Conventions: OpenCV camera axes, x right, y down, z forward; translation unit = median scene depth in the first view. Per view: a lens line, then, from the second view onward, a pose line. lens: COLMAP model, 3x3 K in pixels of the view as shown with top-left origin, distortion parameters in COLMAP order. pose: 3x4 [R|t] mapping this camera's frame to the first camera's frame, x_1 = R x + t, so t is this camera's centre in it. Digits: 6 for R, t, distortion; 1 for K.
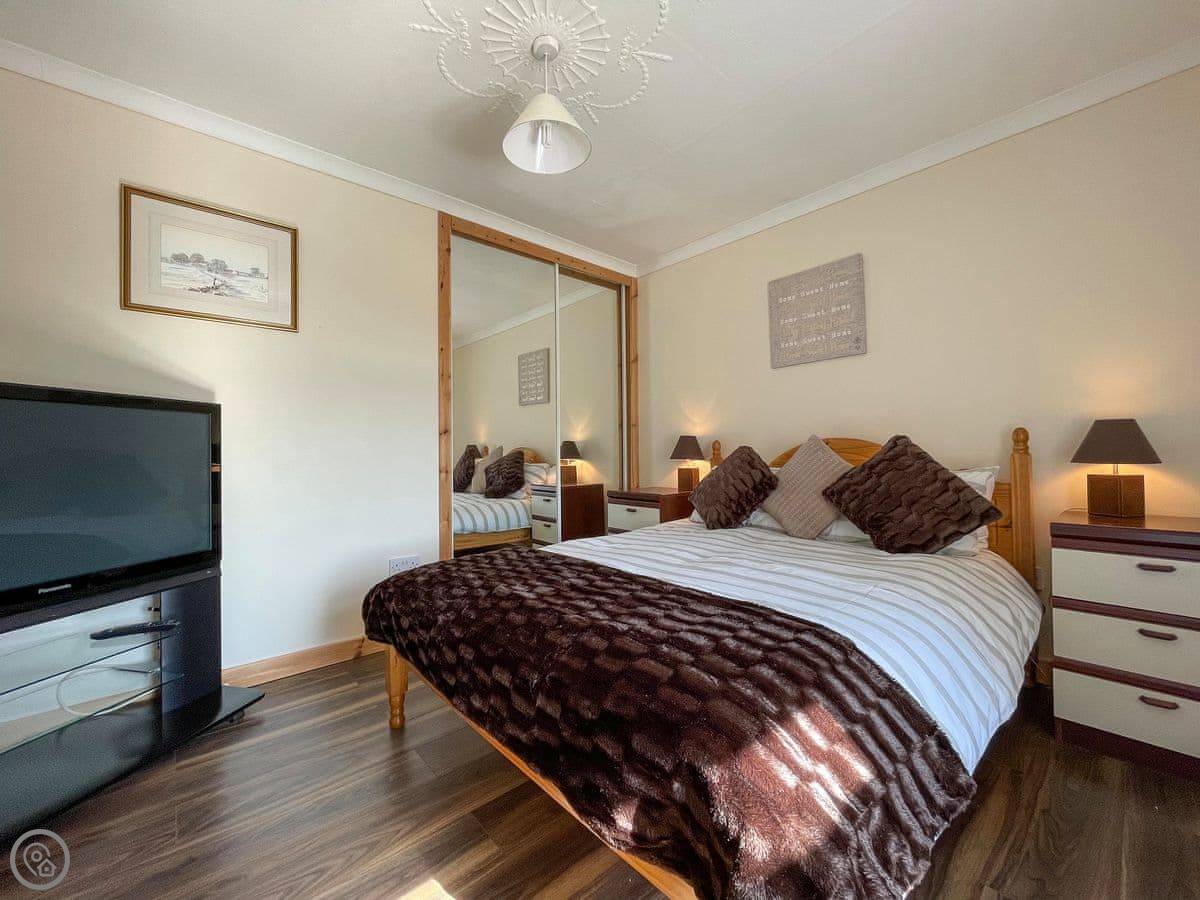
lens RADIAL K [[483.1, 0, 603.9], [0, 483.1, 449.4], [0, 0, 1]] dist [-0.004138, 0.000187]
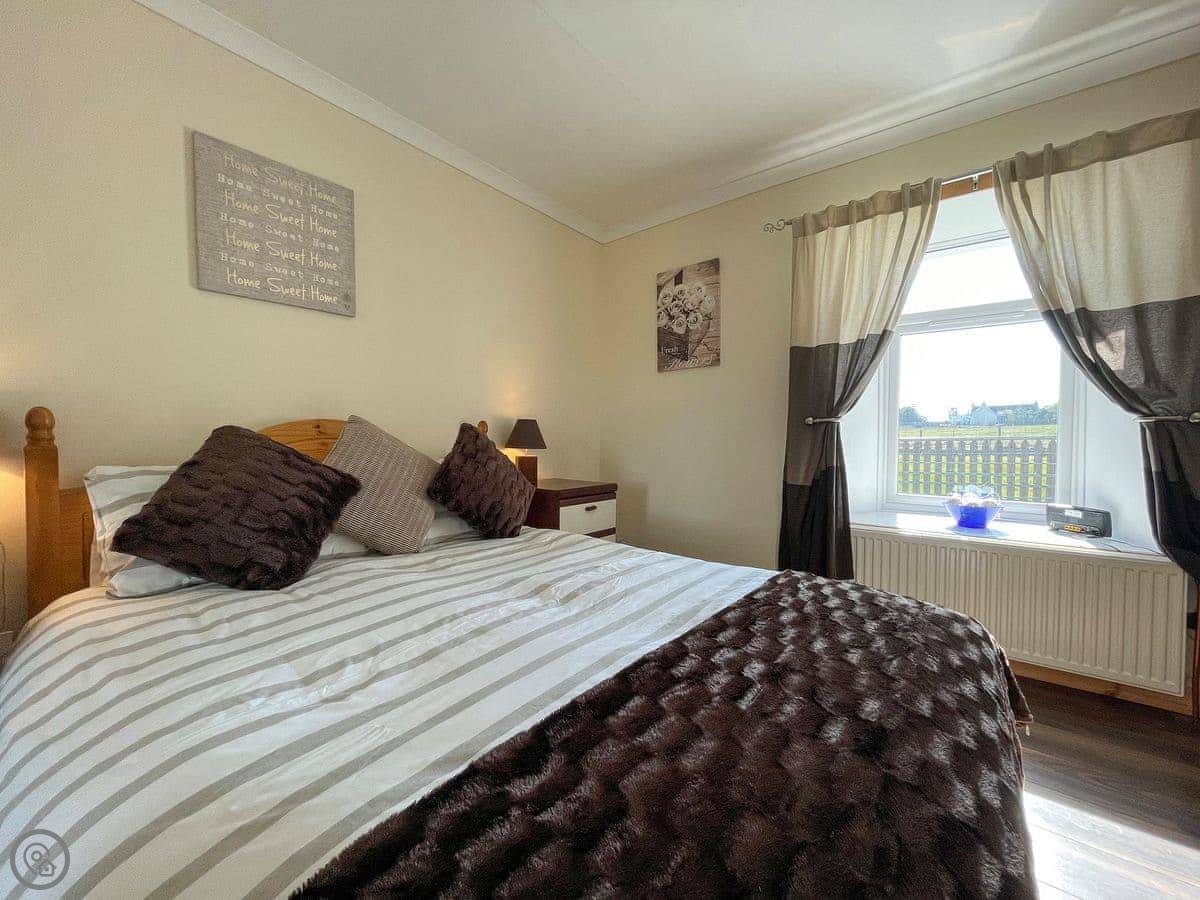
lens RADIAL K [[483.1, 0, 597.0], [0, 483.1, 447.5], [0, 0, 1]] dist [-0.004138, 0.000187]
pose [[-0.174443, -0.008676, 0.984629, -0.349194], [-0.011150, 0.999914, 0.006835, 0.009259], [-0.984604, -0.009786, -0.174525, 0.791958]]
